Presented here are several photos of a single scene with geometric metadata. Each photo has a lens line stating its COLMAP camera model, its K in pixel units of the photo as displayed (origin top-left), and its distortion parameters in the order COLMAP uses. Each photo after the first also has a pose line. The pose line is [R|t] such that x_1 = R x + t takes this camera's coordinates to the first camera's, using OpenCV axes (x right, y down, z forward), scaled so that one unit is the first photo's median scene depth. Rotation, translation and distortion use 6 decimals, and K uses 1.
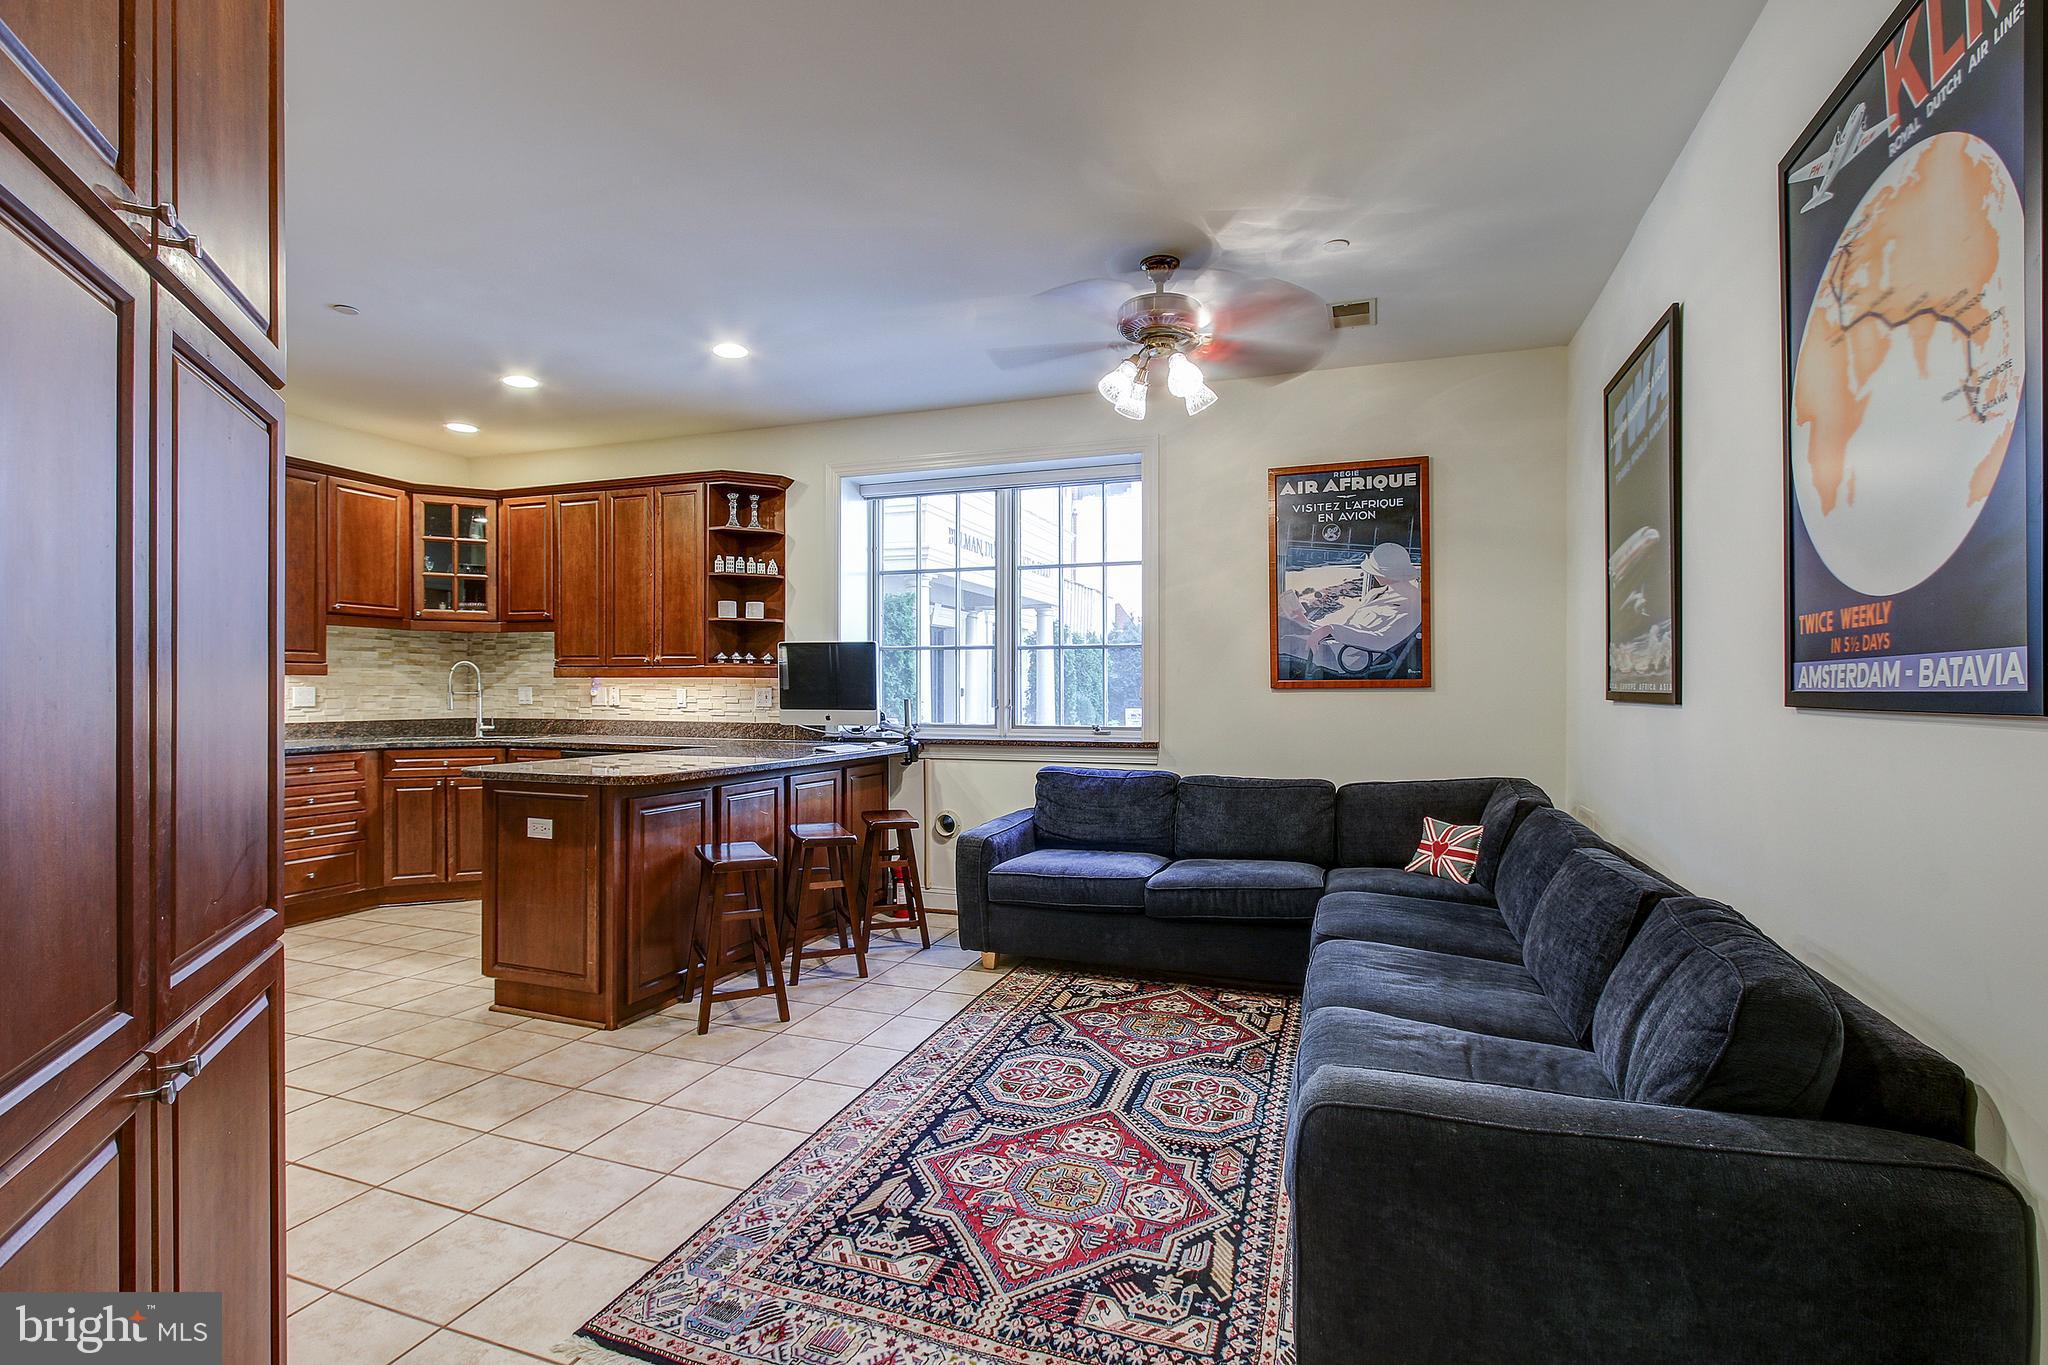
lens RADIAL K [[938.8, 0, 1026.0], [0, 938.8, 690.2], [0, 0, 1]] dist [0.003053, 0.000391]
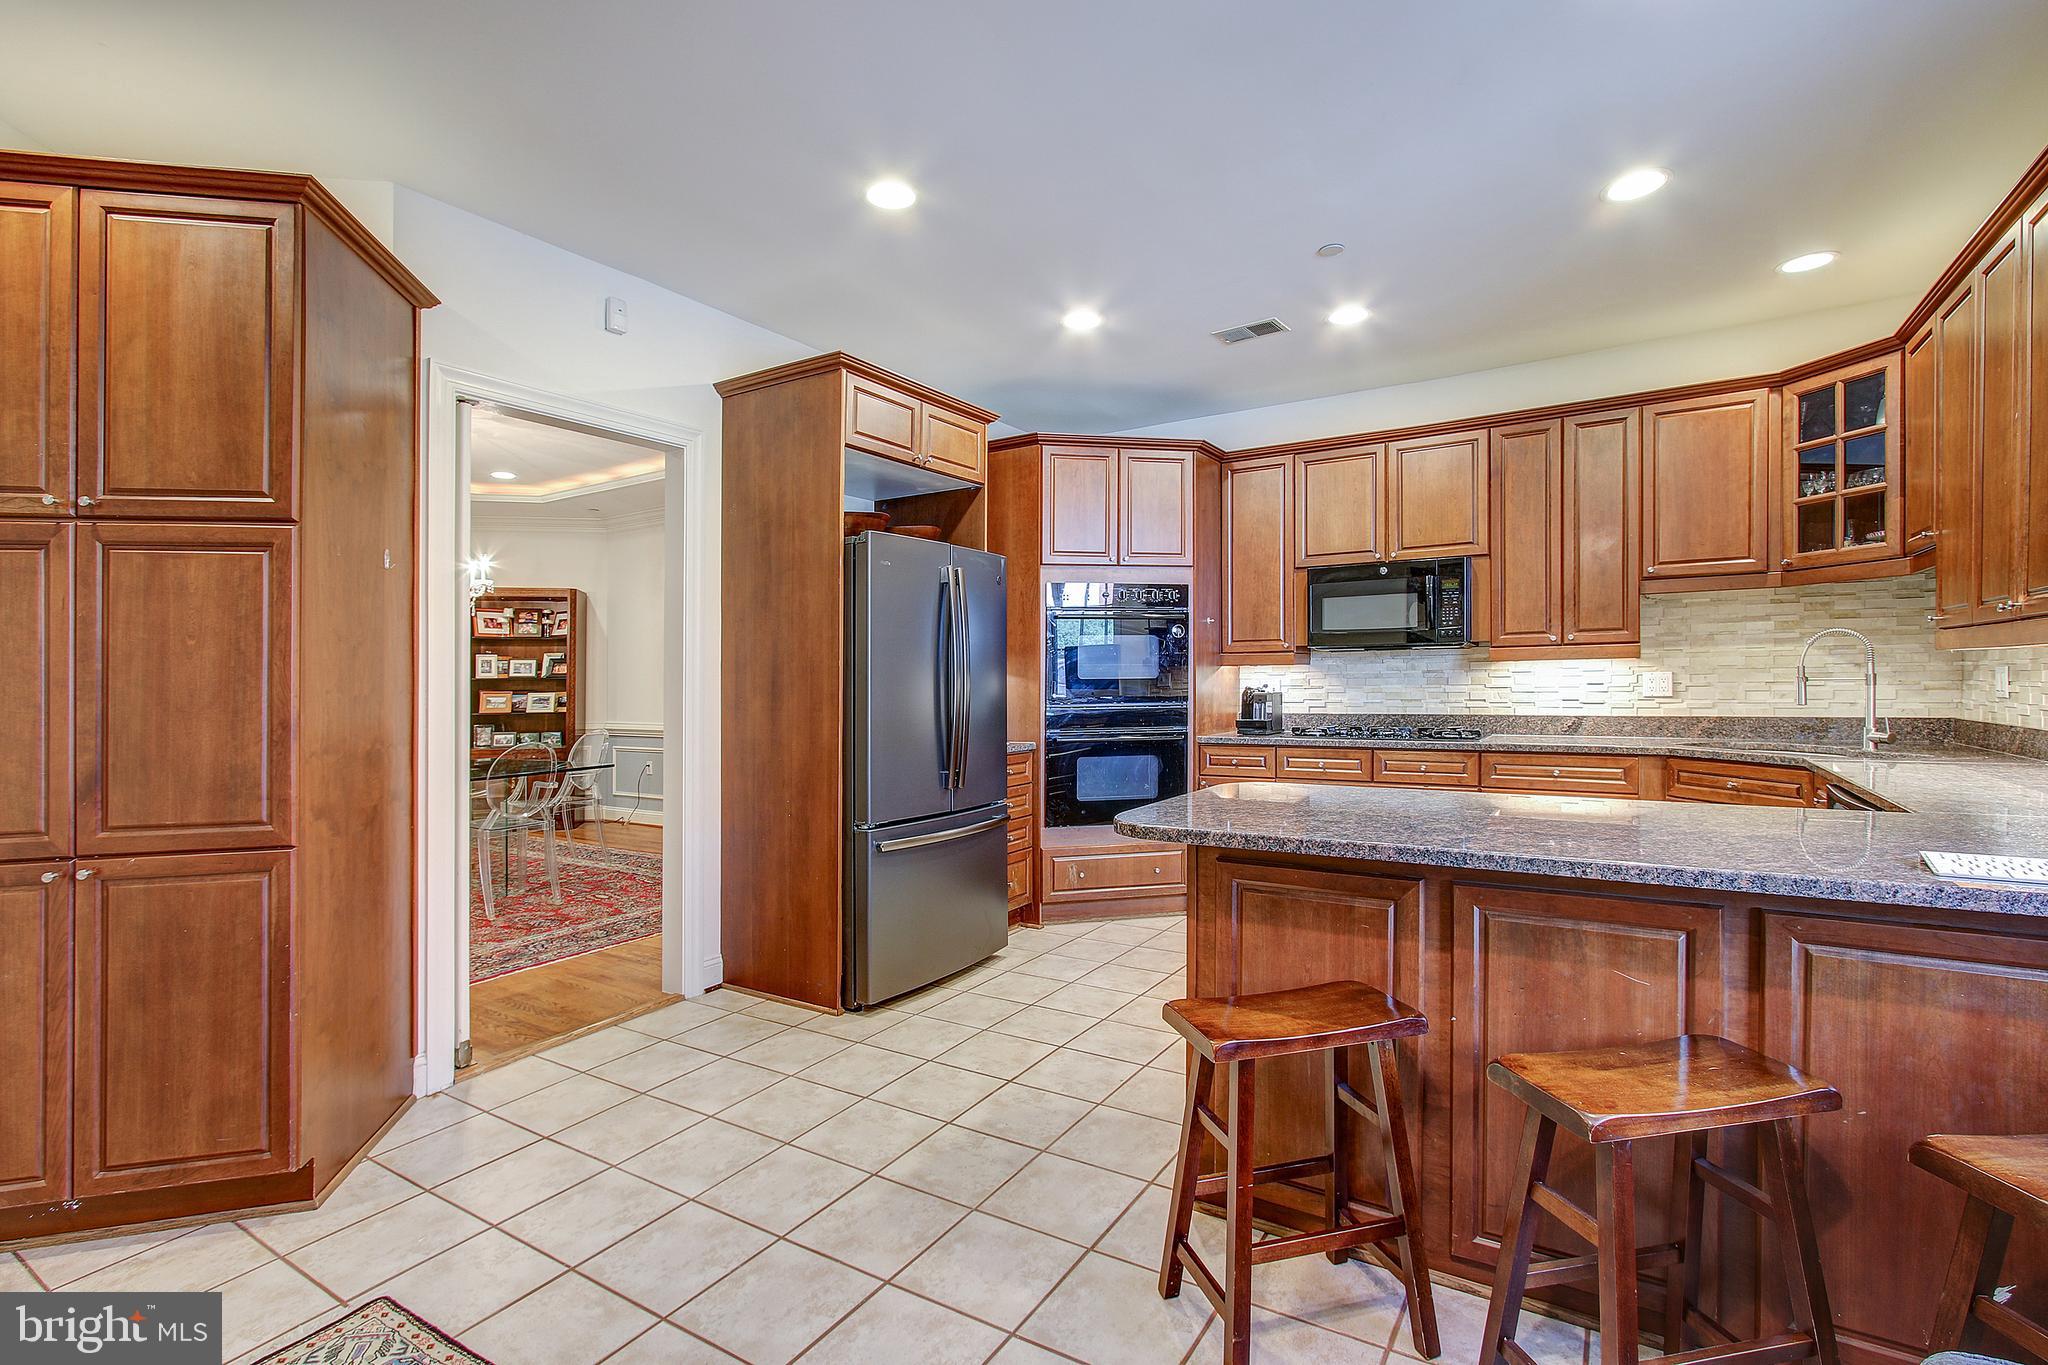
lens RADIAL K [[953.0, 0, 999.9], [0, 953.0, 715.9], [0, 0, 1]] dist [-0.015235, 0.000031]
pose [[-0.228000, 0.039787, -0.972848, 0.163500], [0.015532, 0.999186, 0.037224, -0.004877], [0.973537, -0.006623, -0.228433, 0.651609]]
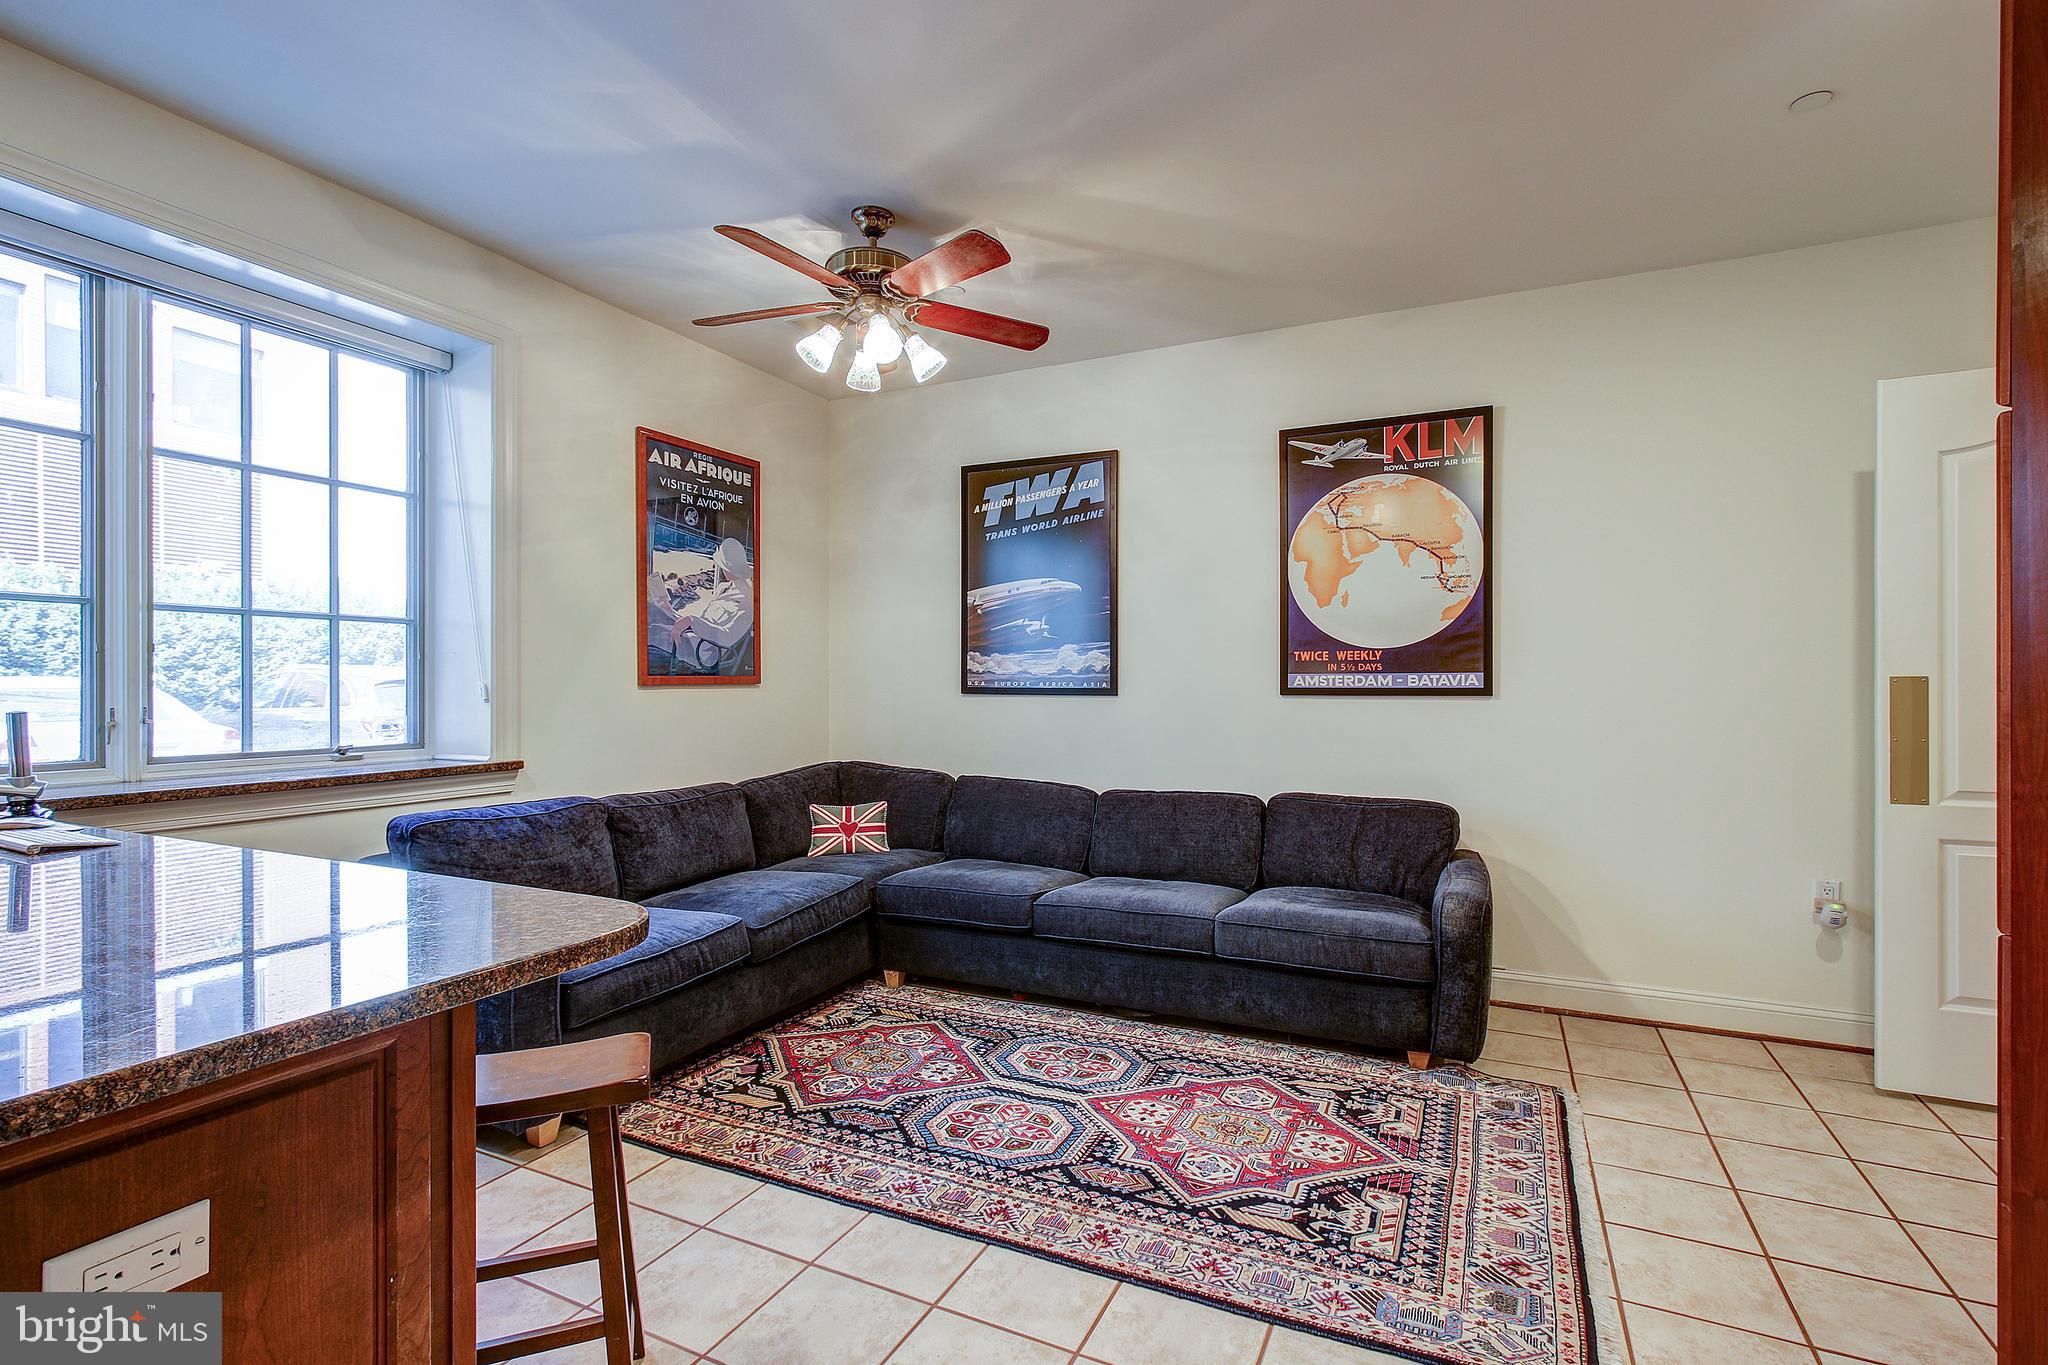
lens RADIAL K [[950.9, 0, 1027.2], [0, 950.9, 684.2], [0, 0, 1]] dist [-0.002651, 0.000474]
pose [[0.106092, -0.000361, 0.994356, -0.488087], [0.000108, 1.000000, 0.000351, -0.002617], [-0.994356, 0.000070, 0.106092, 0.491115]]
